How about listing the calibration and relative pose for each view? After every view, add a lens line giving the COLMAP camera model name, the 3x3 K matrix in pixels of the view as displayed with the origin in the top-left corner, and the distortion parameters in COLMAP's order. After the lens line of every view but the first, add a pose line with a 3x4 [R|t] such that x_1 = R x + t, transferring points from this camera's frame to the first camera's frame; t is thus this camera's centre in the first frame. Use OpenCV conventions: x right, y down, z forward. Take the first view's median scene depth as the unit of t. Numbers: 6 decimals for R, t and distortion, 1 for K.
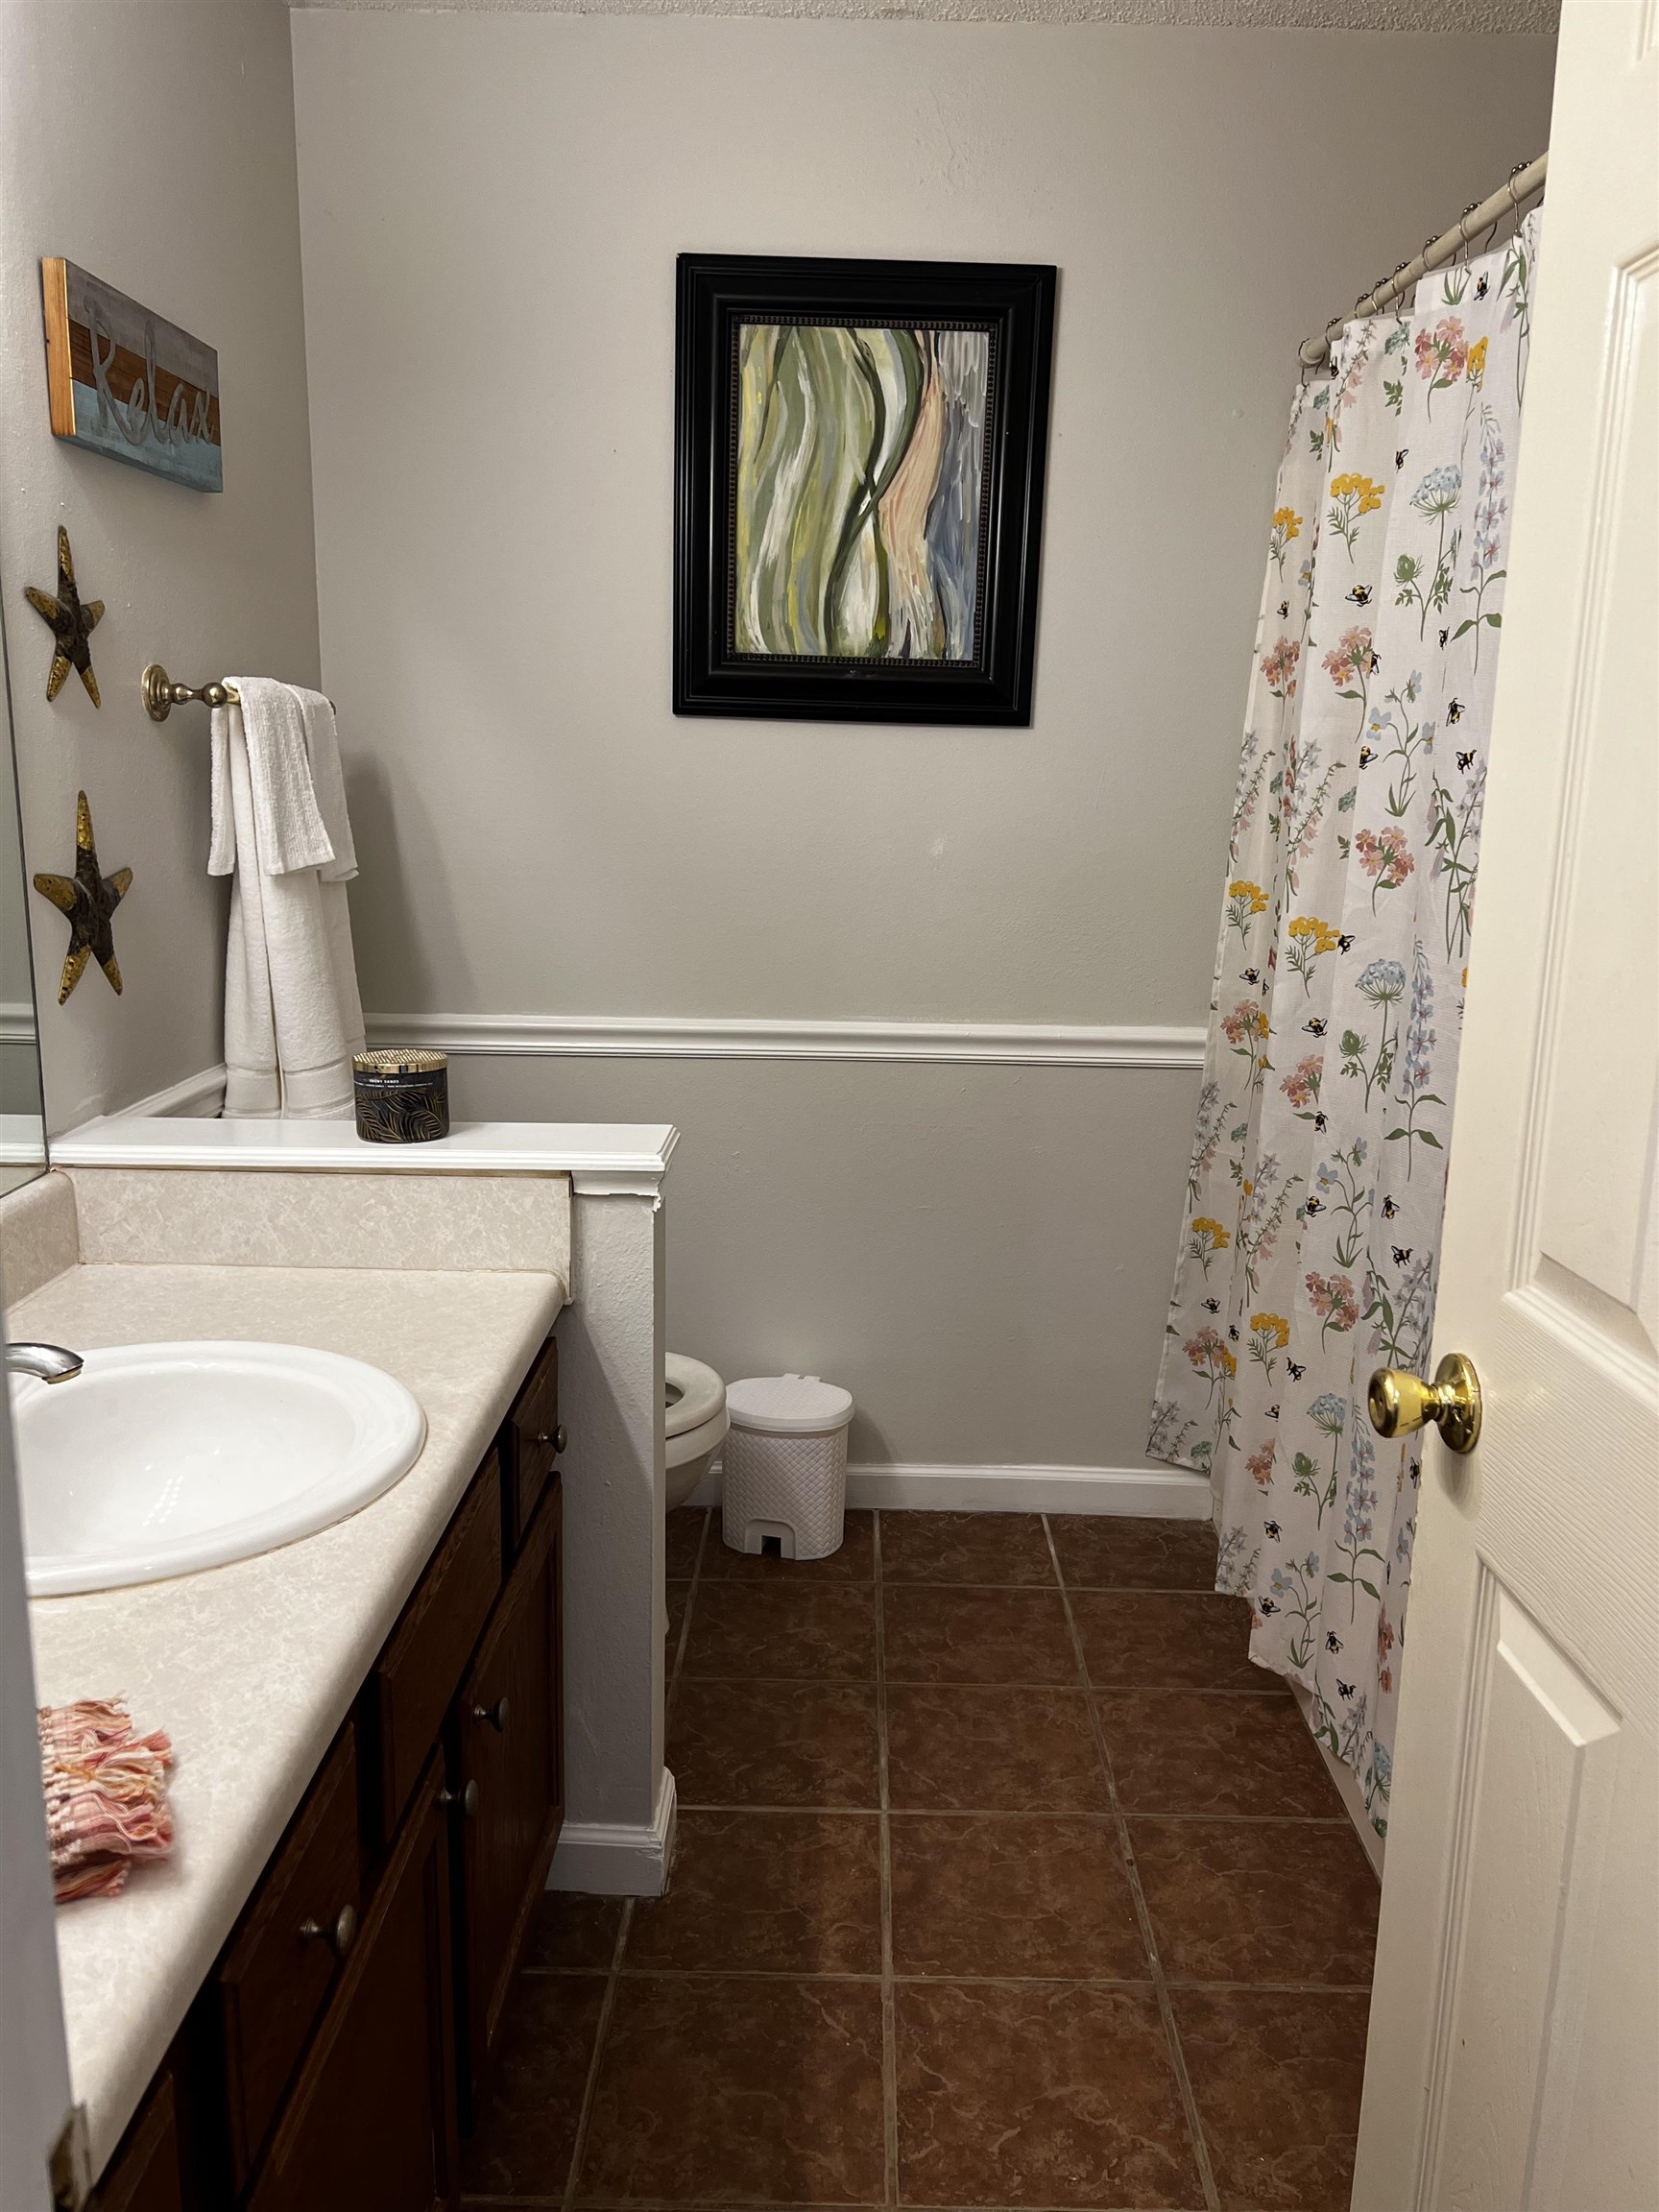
lens RADIAL K [[1665.3, 0, 849.1], [0, 1665.3, 1122.3], [0, 0, 1]] dist [0.060860, -0.070188]
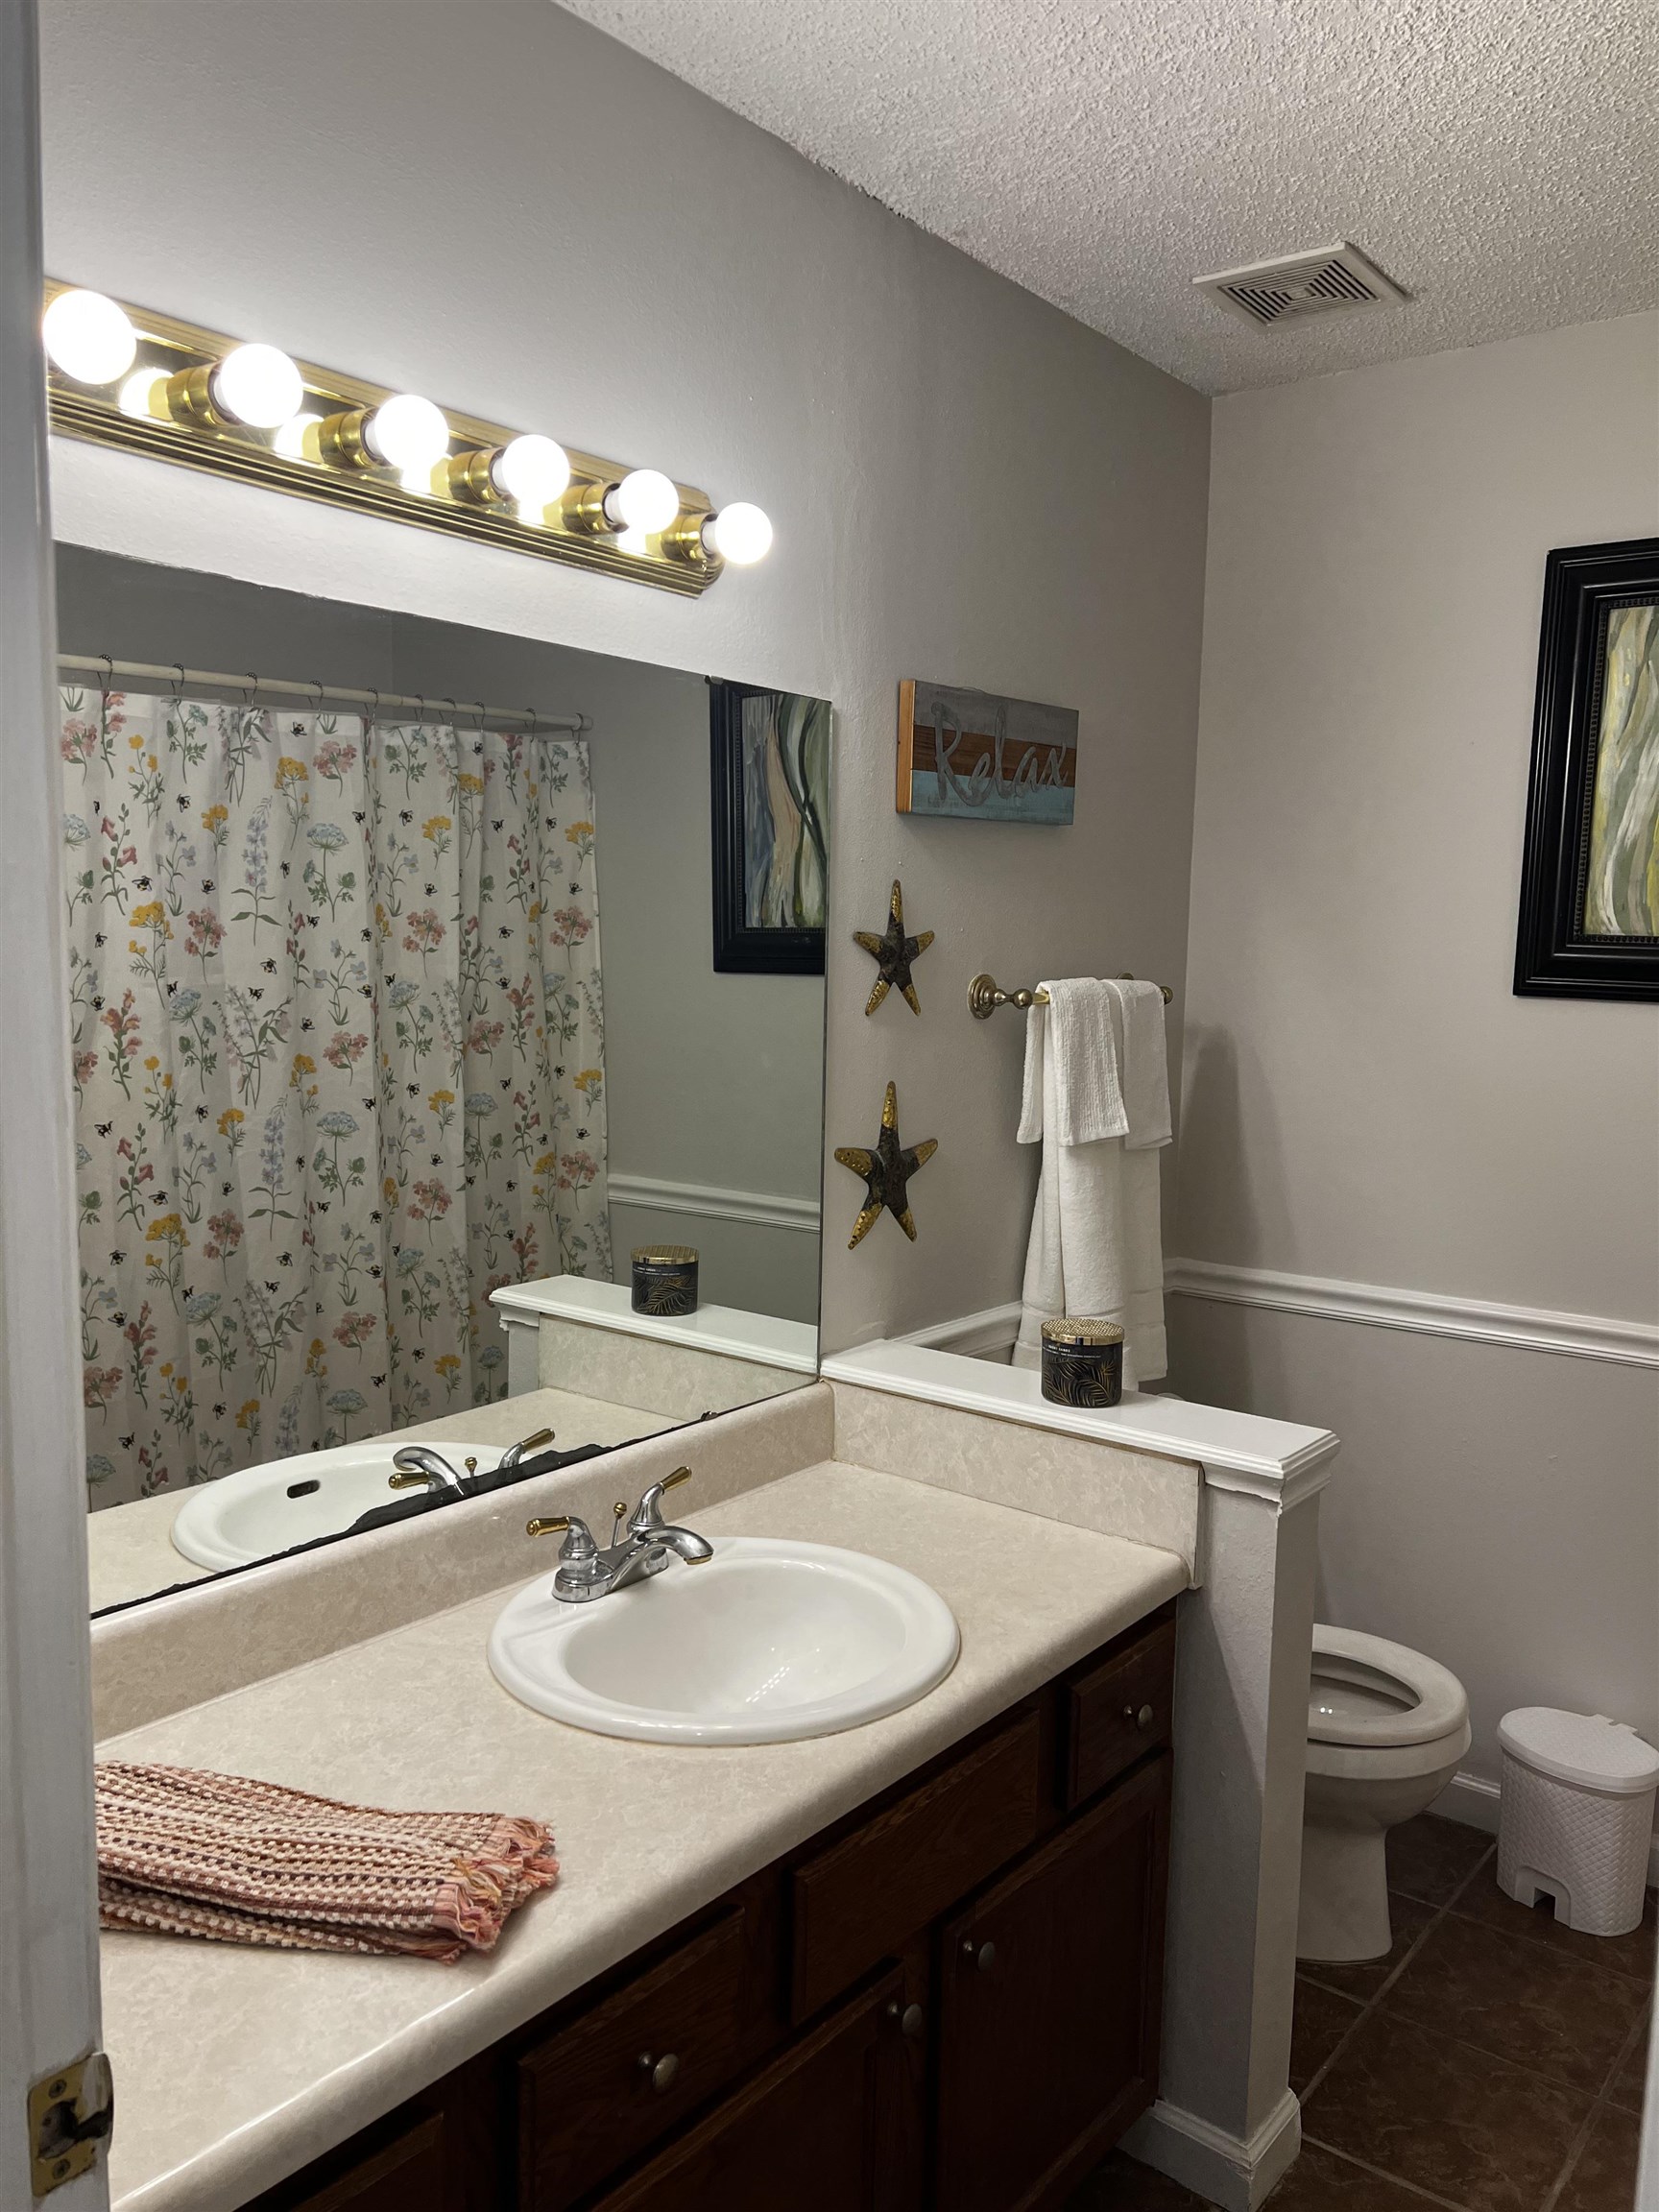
lens RADIAL K [[1665.3, 0, 841.3], [0, 1665.3, 1123.2], [0, 0, 1]] dist [0.060860, -0.070188]
pose [[0.786215, 0.066105, -0.614408, 0.271719], [-0.131453, 0.989397, -0.061760, -0.081541], [0.603810, 0.129322, 0.786568, 0.002436]]
